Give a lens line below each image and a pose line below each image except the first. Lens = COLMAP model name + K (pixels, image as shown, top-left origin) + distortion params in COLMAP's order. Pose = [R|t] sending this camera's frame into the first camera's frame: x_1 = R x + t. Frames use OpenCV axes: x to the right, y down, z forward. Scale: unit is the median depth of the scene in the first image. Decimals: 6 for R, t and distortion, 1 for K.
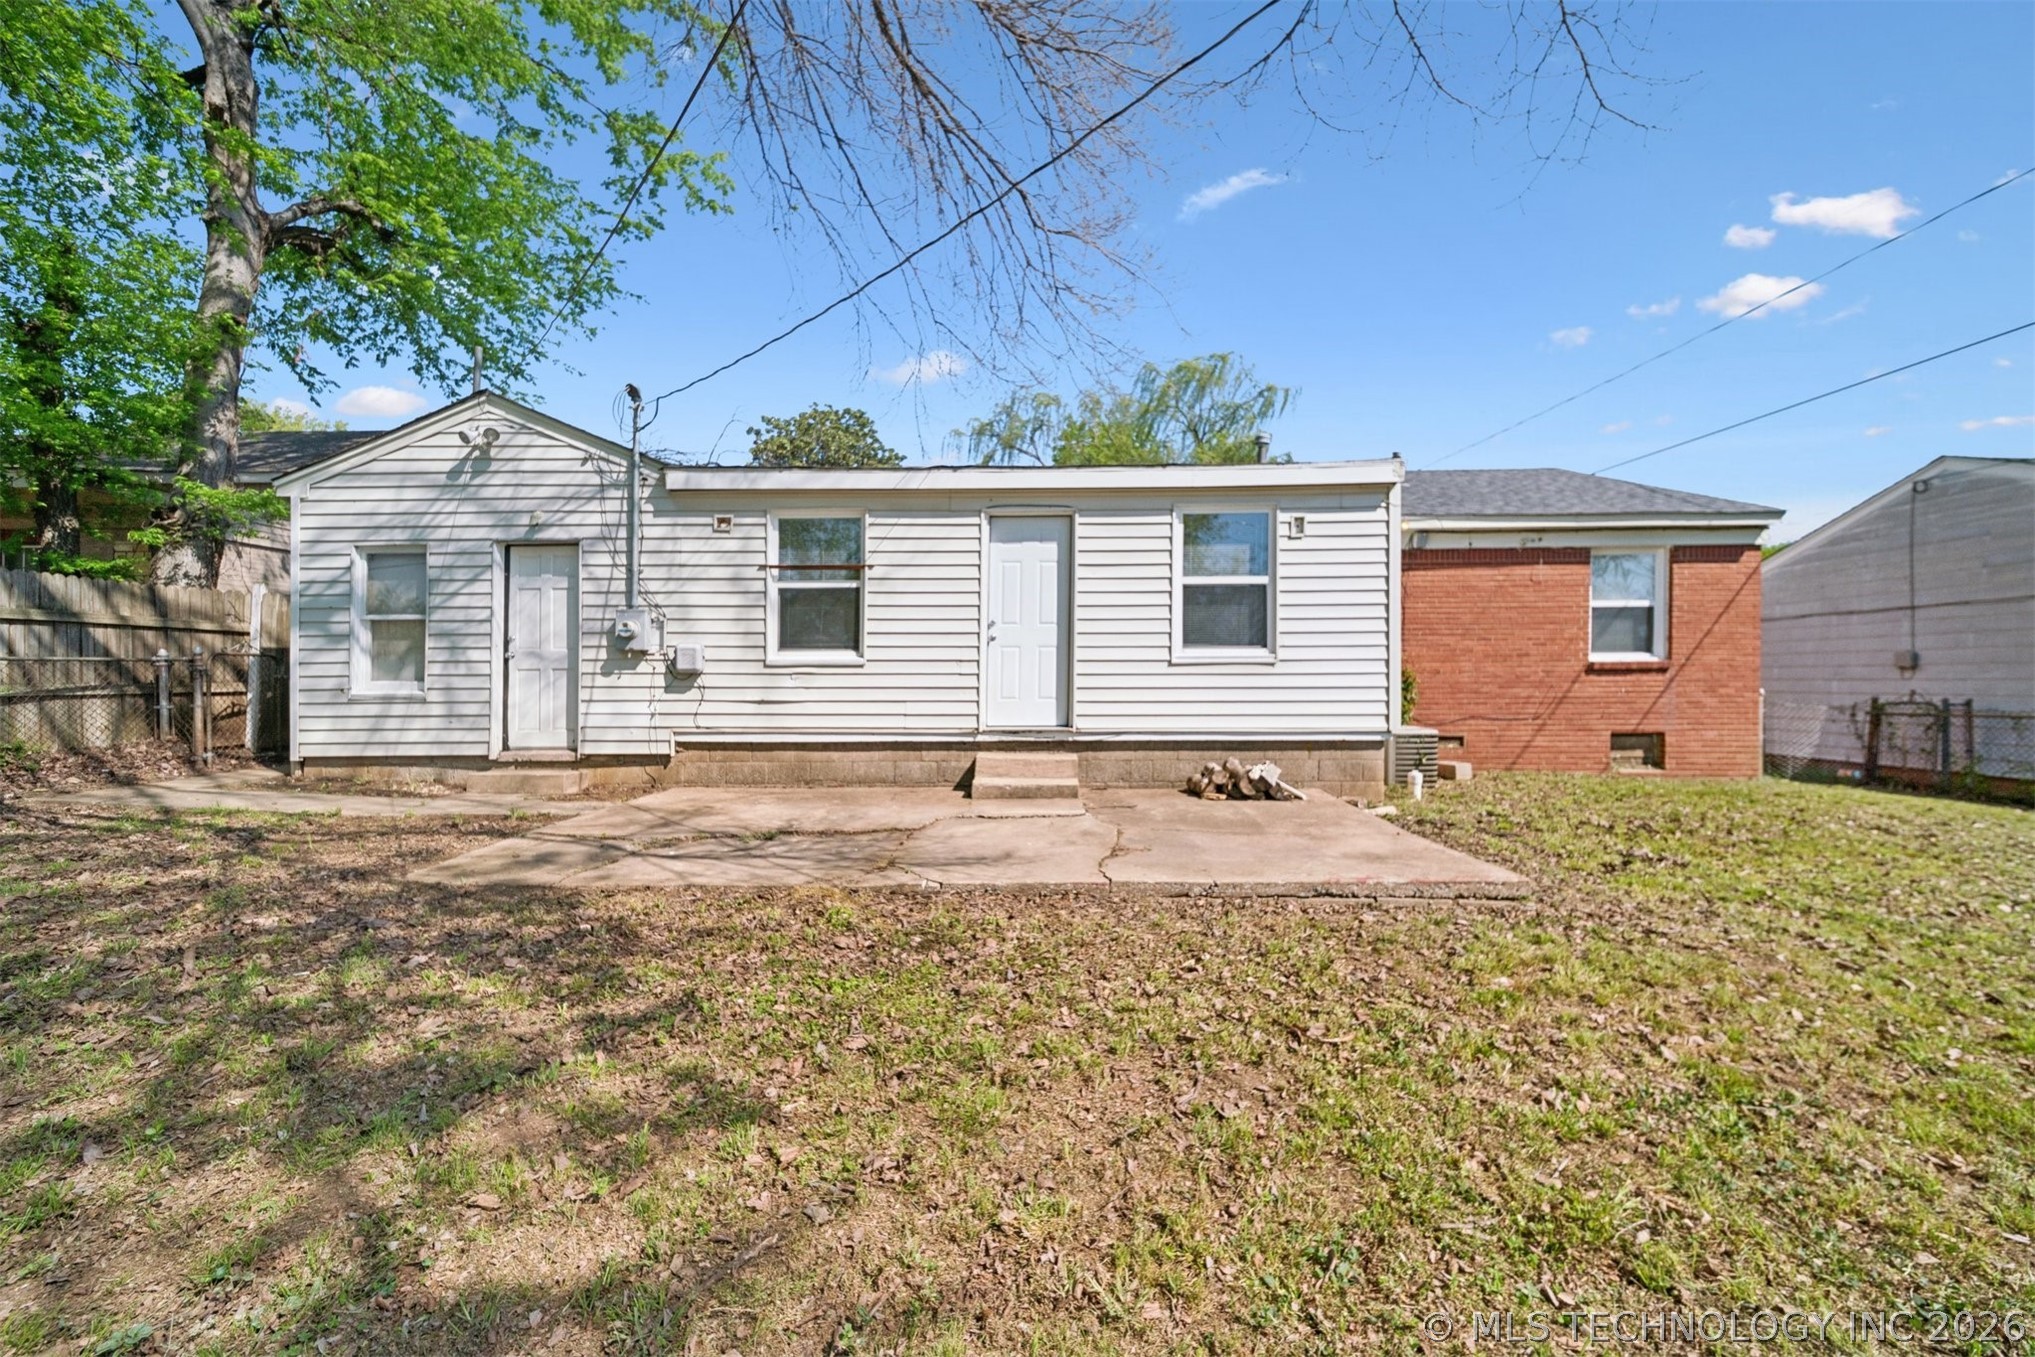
lens RADIAL K [[740.0, 0, 1027.2], [0, 740.0, 683.0], [0, 0, 1]] dist [0.000517, -0.000179]
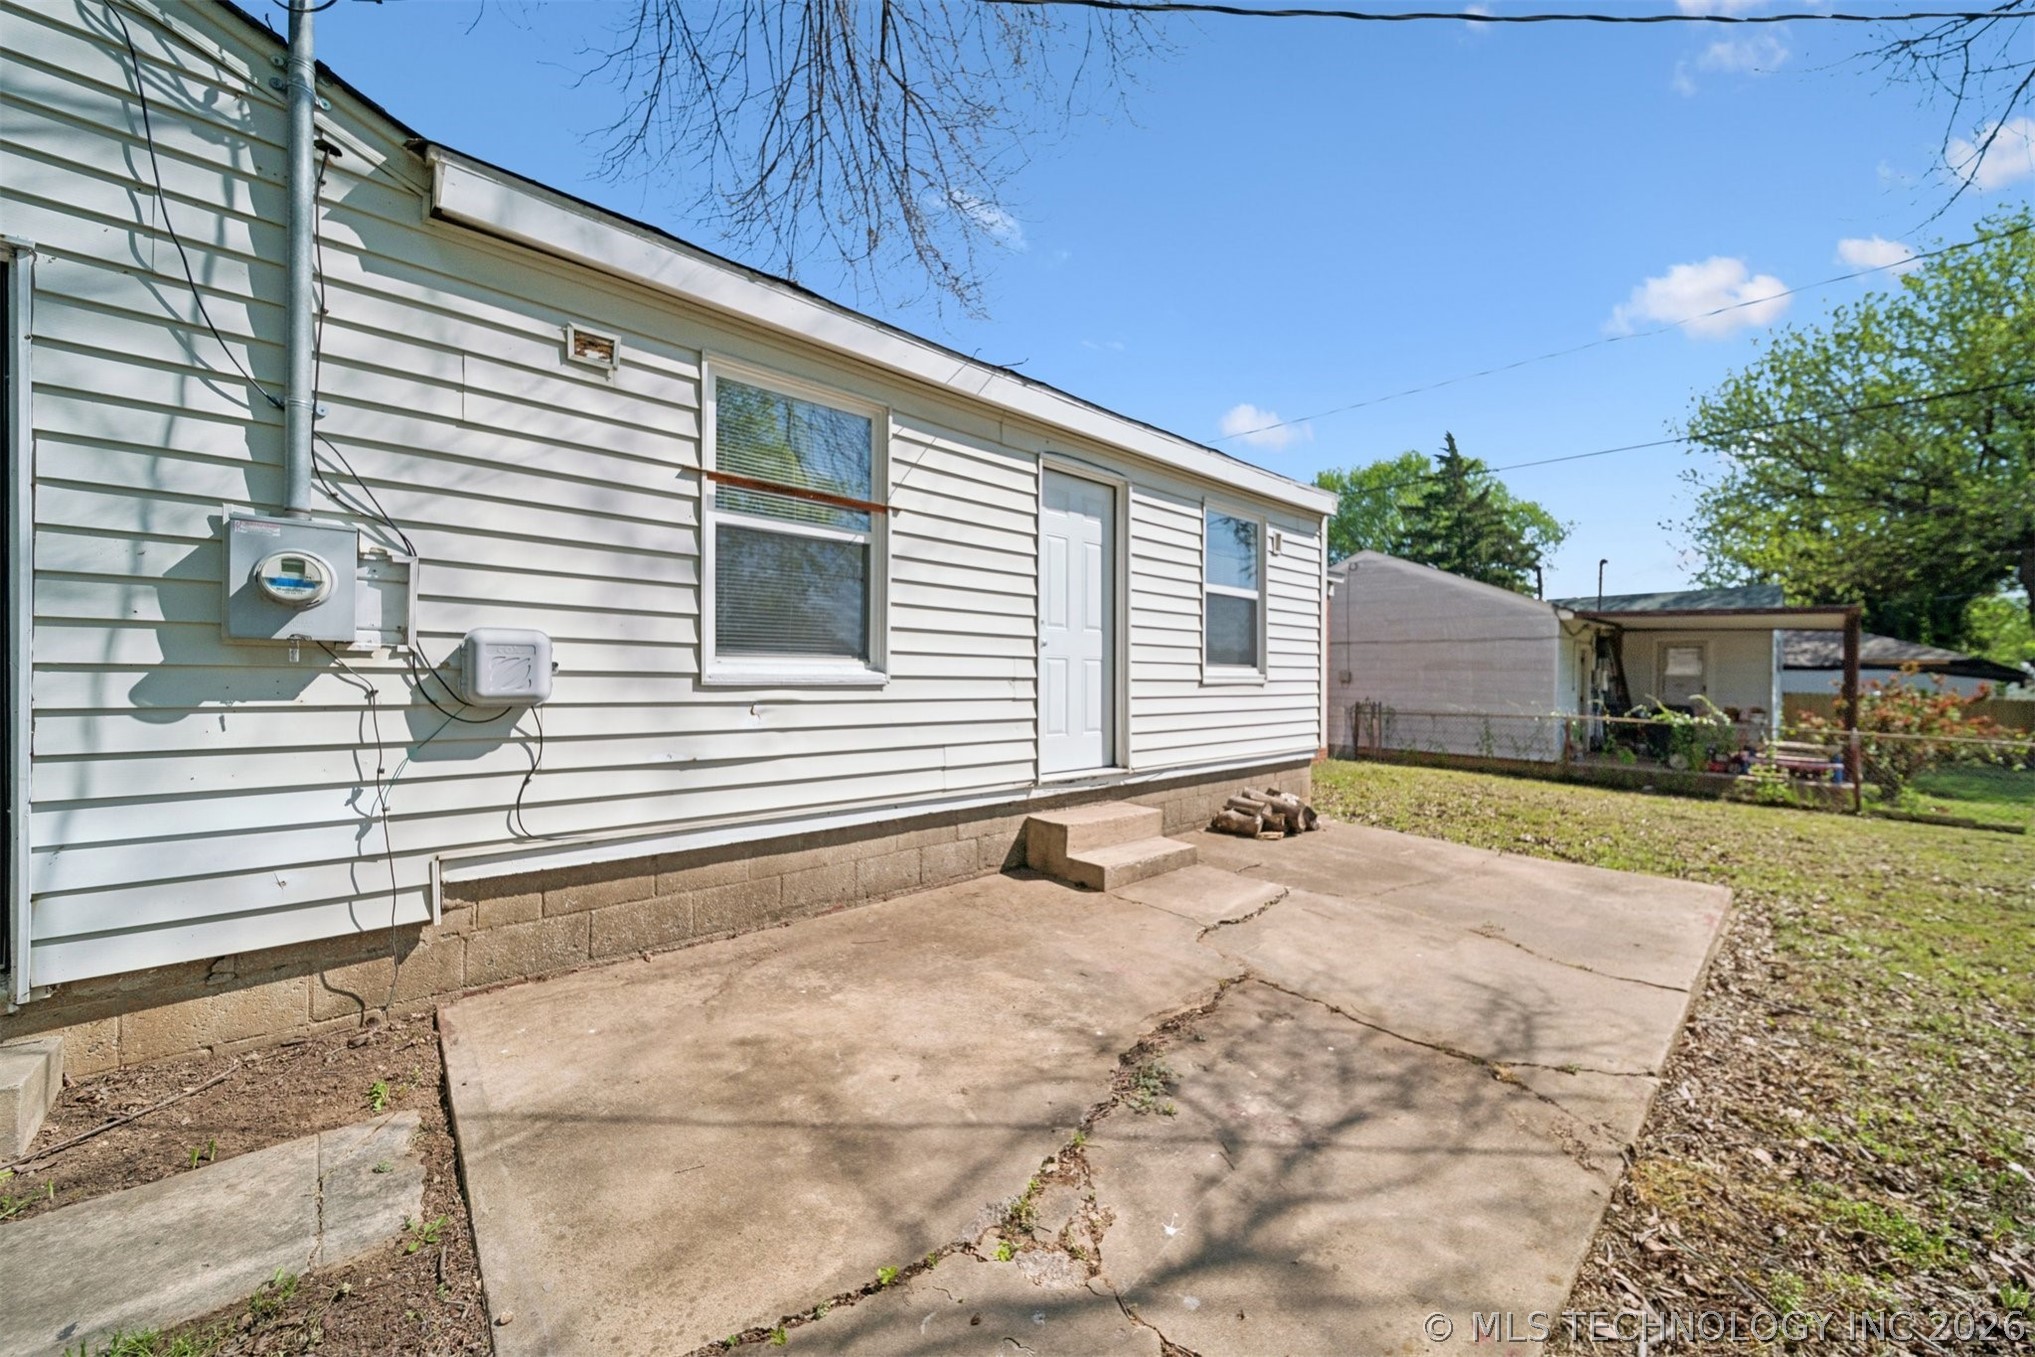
lens RADIAL K [[740.0, 0, 1027.2], [0, 740.0, 683.0], [0, 0, 1]] dist [0.000517, -0.000179]
pose [[0.706705, 0.002101, 0.707505, -0.534753], [-0.012275, 0.999881, 0.009293, -0.031974], [-0.707402, -0.015252, 0.706647, 0.522997]]
